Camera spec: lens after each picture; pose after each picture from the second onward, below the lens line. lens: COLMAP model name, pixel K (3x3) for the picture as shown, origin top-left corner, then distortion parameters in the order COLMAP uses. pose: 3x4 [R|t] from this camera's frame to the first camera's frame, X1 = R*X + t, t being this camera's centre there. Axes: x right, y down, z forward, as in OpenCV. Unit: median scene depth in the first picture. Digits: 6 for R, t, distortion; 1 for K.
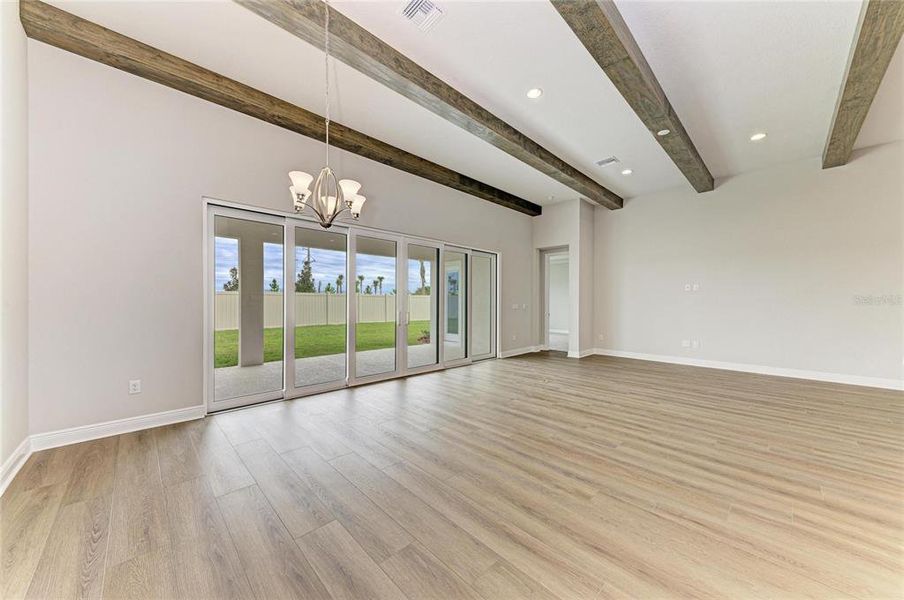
lens RADIAL K [[328.5, 0, 449.1], [0, 328.5, 301.5], [0, 0, 1]] dist [0.015352, -0.000151]
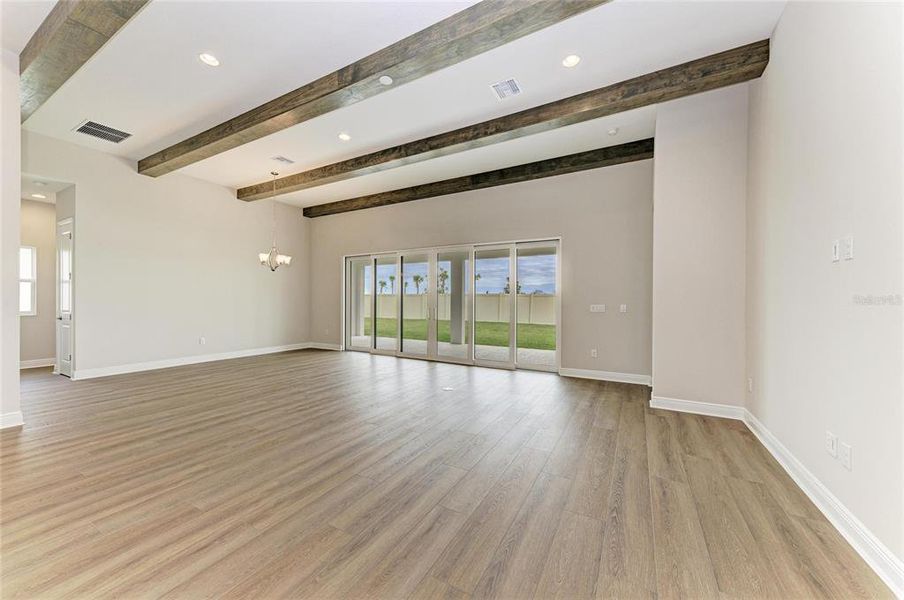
lens RADIAL K [[328.5, 0, 449.1], [0, 328.5, 301.5], [0, 0, 1]] dist [0.015352, -0.000151]
pose [[0.273673, -0.001777, -0.961821, 1.248435], [-0.005928, 0.999976, -0.003535, 0.010032], [0.961804, 0.006669, 0.273656, 0.817632]]
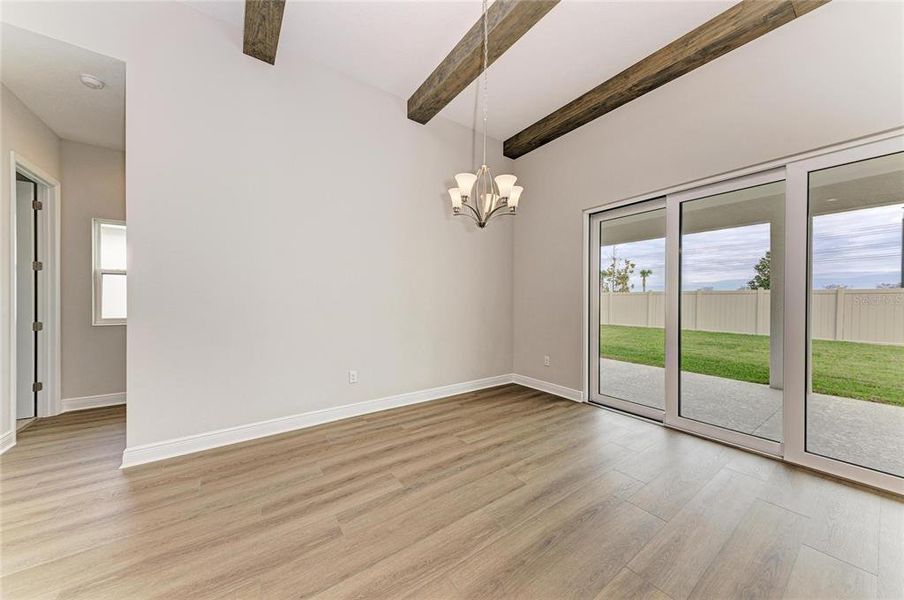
lens RADIAL K [[307.0, 0, 452.0], [0, 307.0, 300.0], [0, 0, 1]] dist [0.000653, -0.000006]
pose [[-0.154761, -0.006908, -0.987928, 0.278465], [-0.006146, 0.999963, -0.006029, 0.004239], [0.987933, 0.005139, -0.154797, 0.534875]]
